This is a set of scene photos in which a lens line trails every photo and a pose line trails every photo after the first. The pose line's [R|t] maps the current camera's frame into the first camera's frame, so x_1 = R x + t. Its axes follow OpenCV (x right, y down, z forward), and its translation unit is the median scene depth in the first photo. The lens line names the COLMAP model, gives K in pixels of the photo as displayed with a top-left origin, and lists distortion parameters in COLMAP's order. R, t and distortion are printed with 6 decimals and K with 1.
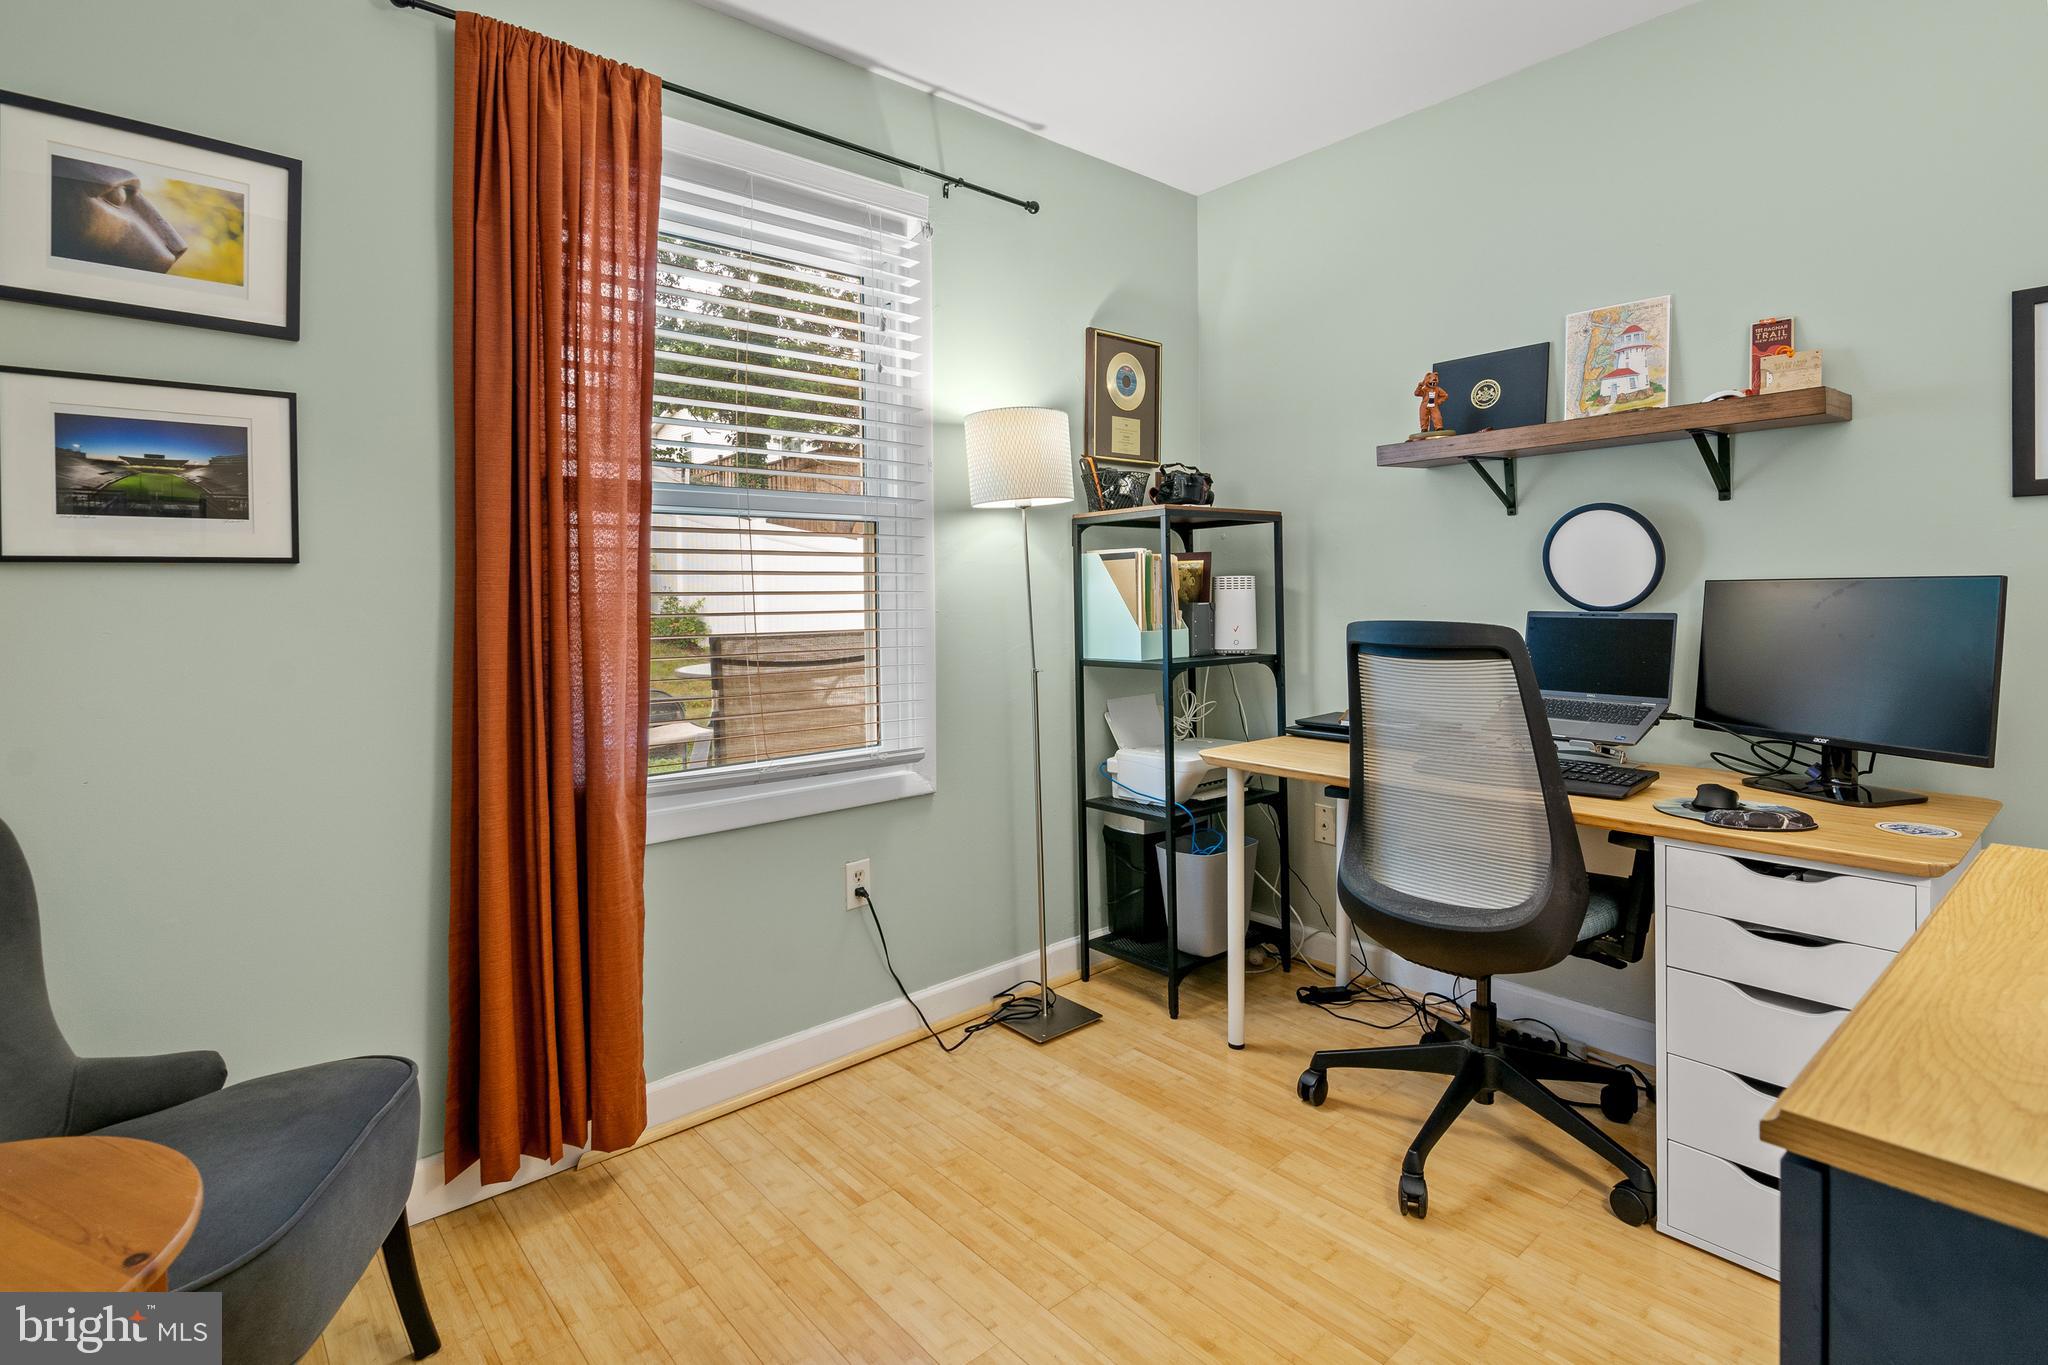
lens RADIAL K [[979.3, 0, 1073.9], [0, 979.3, 612.6], [0, 0, 1]] dist [-0.015132, -0.000788]
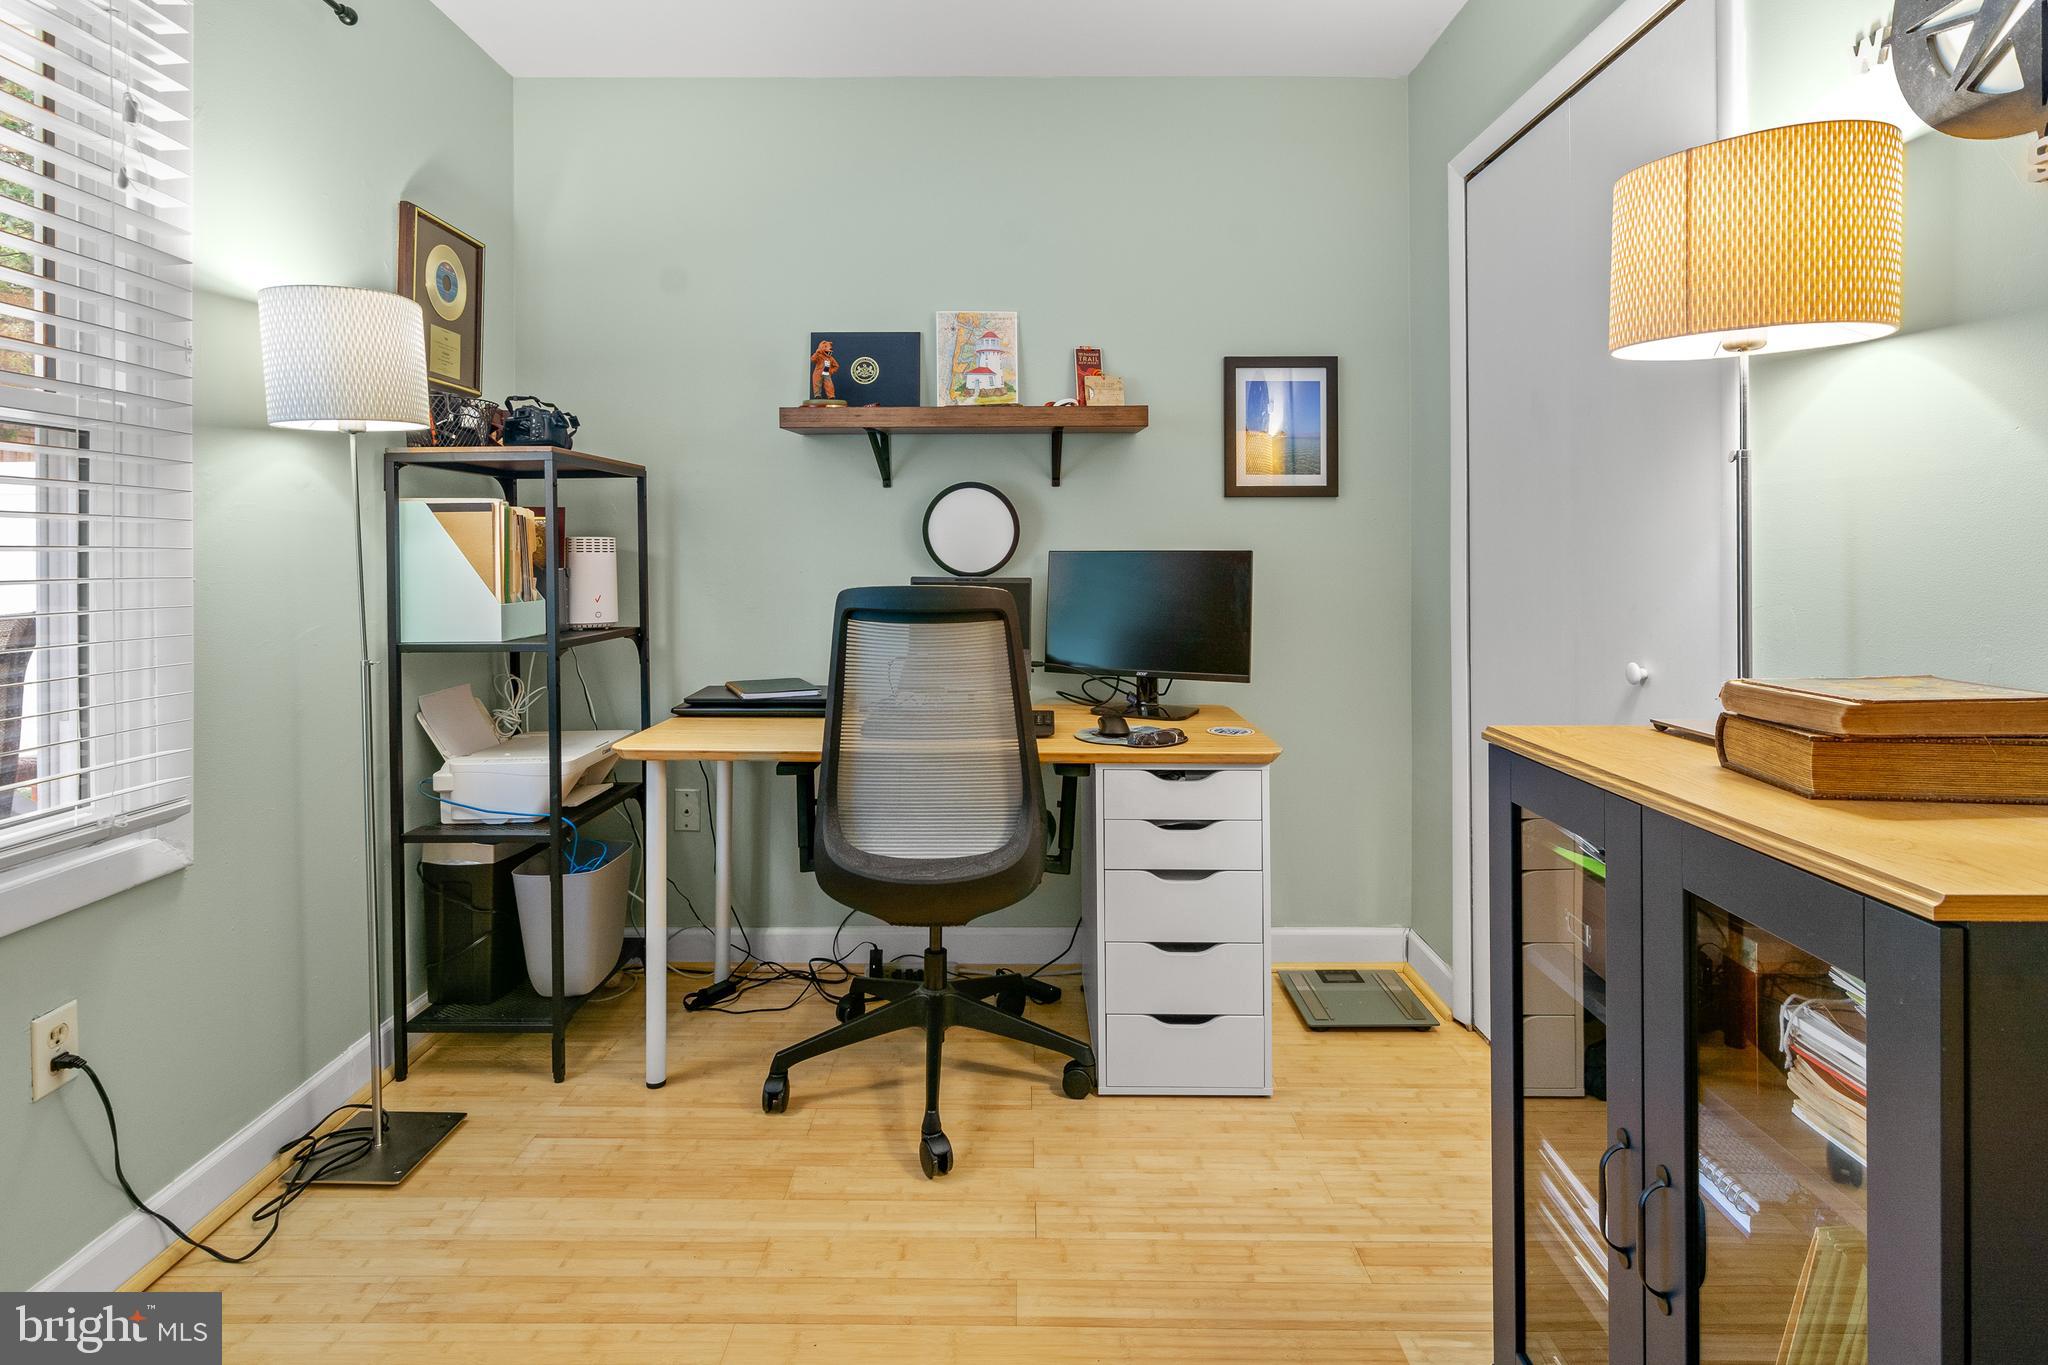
lens RADIAL K [[971.5, 0, 1023.0], [0, 971.5, 566.2], [0, 0, 1]] dist [-0.001313, -0.005298]
pose [[0.676821, 0.004828, 0.736132, -0.285452], [0.006229, 0.999905, -0.012284, 0.000827], [-0.736122, 0.012899, 0.676726, 0.207706]]
